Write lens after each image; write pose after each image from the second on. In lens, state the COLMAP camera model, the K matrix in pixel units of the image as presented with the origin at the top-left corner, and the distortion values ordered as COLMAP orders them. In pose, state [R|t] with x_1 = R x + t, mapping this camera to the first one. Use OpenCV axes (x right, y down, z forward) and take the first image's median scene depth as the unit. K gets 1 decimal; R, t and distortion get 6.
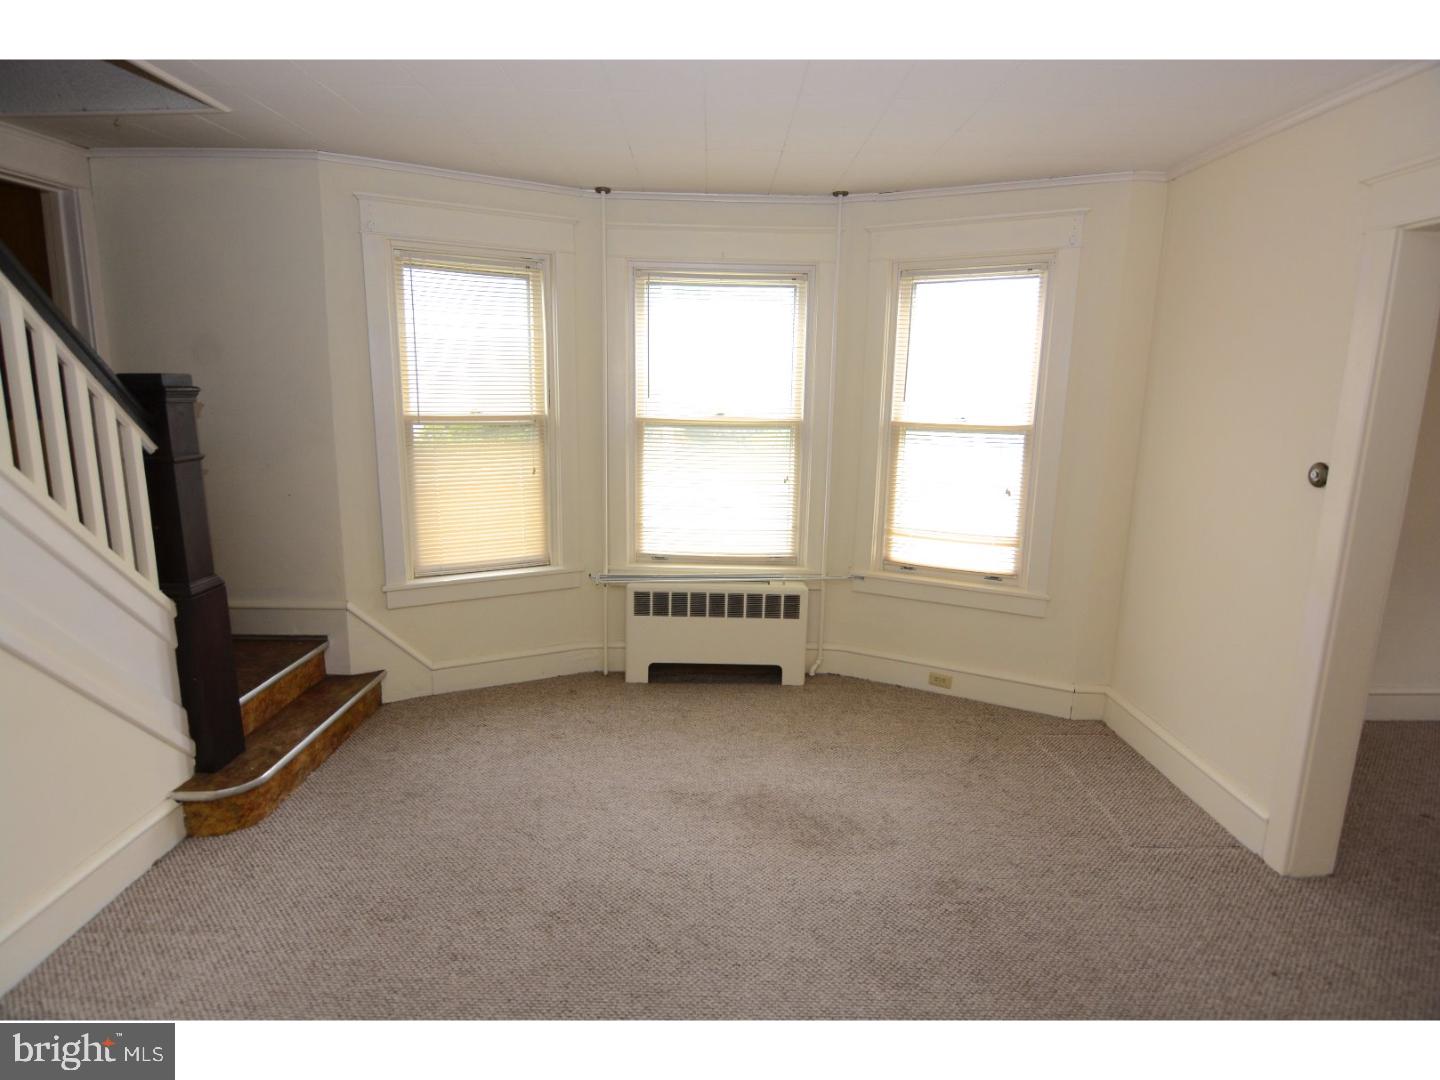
lens RADIAL K [[772.0, 0, 720.0], [0, 772.0, 540.0], [0, 0, 1]] dist [0.005243, 0.000402]
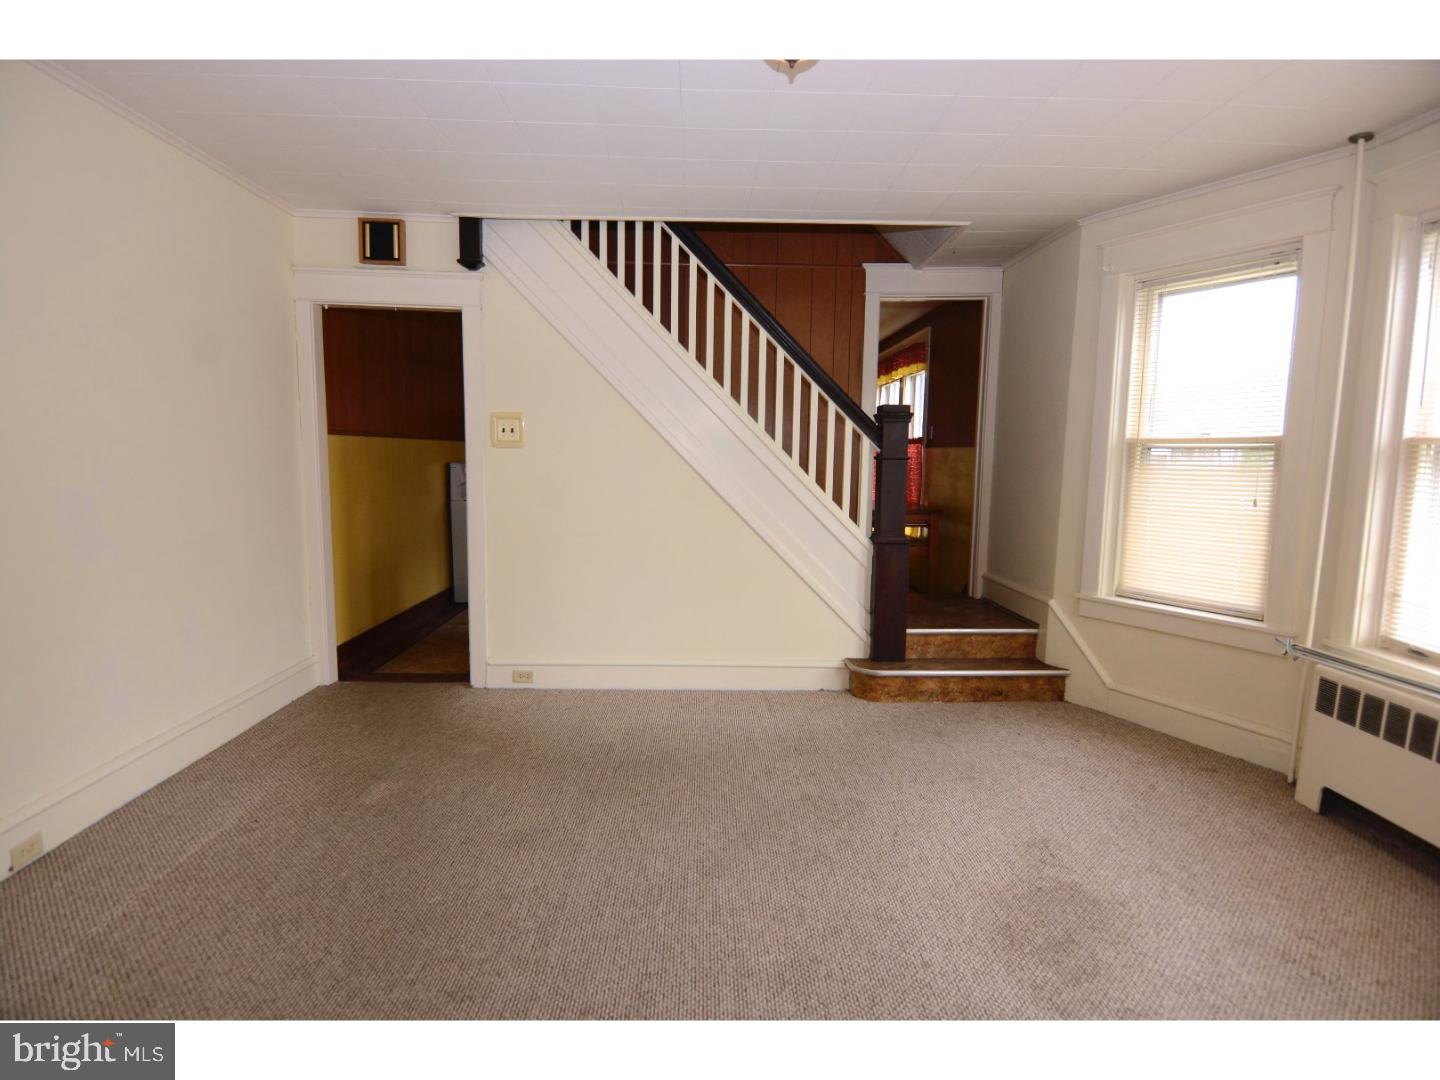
lens RADIAL K [[785.5, 0, 720.0], [0, 785.5, 540.0], [0, 0, 1]] dist [0.007497, -0.024929]
pose [[0.012421, 0.092435, -0.995641, 0.831921], [-0.207314, 0.974320, 0.087869, -0.006637], [0.978196, 0.205319, 0.031265, 0.577957]]
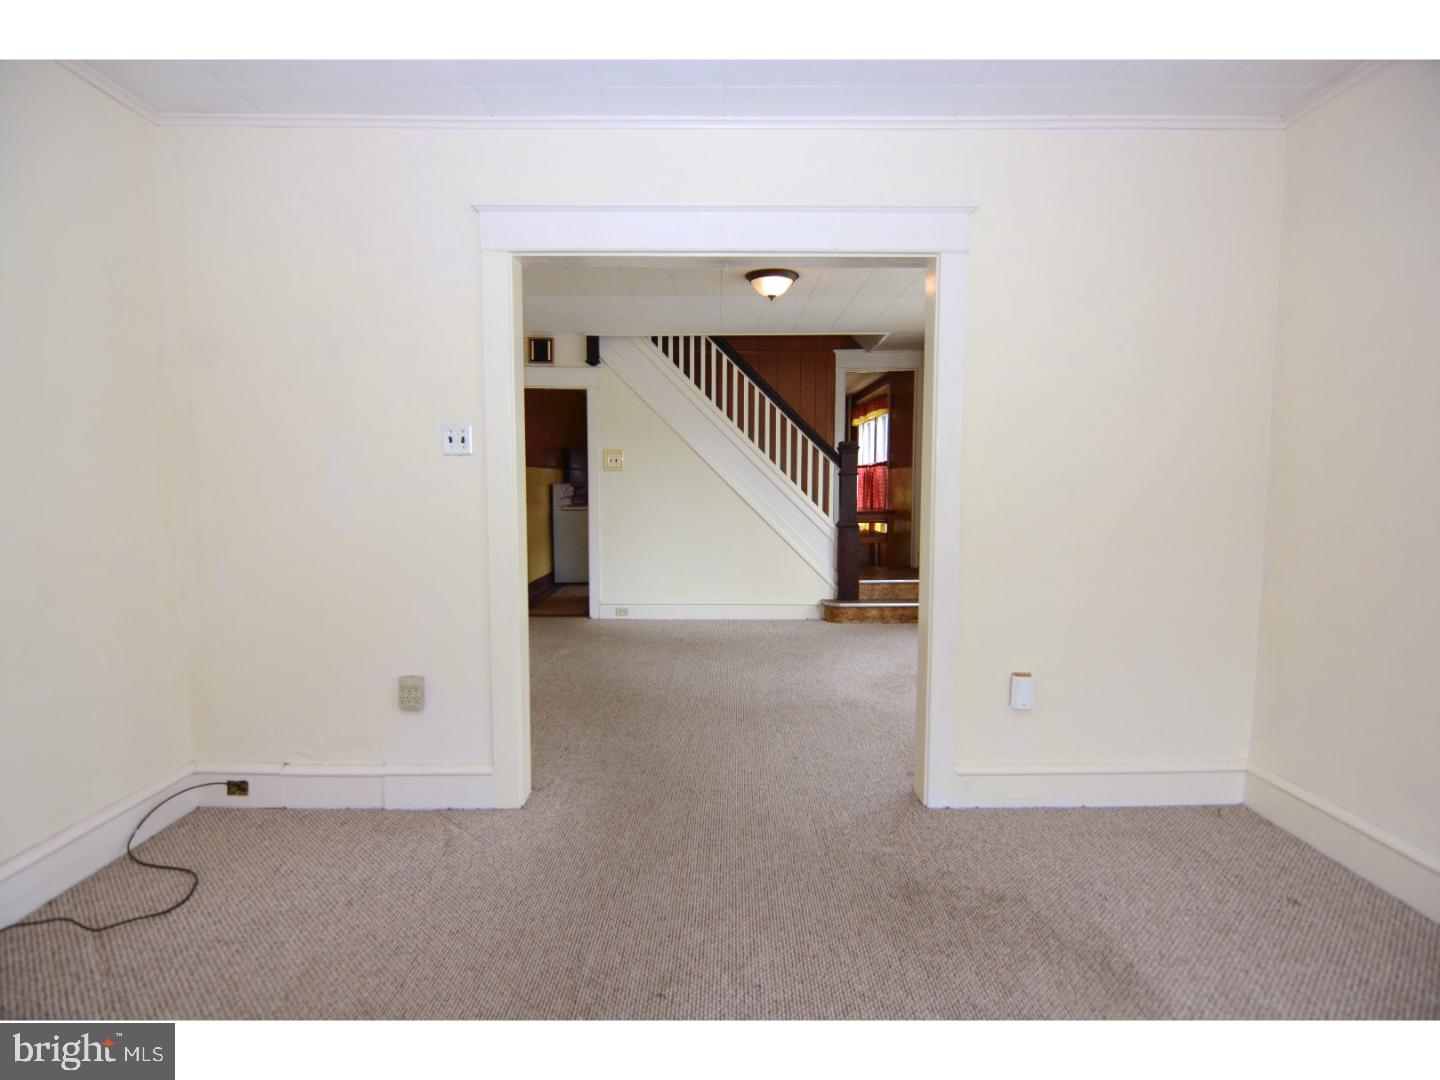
lens RADIAL K [[785.5, 0, 720.0], [0, 785.5, 540.0], [0, 0, 1]] dist [0.007497, -0.024929]
pose [[-0.015961, 0.058011, -0.998188, 1.760658], [-0.193517, 0.979260, 0.060005, 0.034679], [0.980967, 0.194125, -0.004404, 0.575085]]
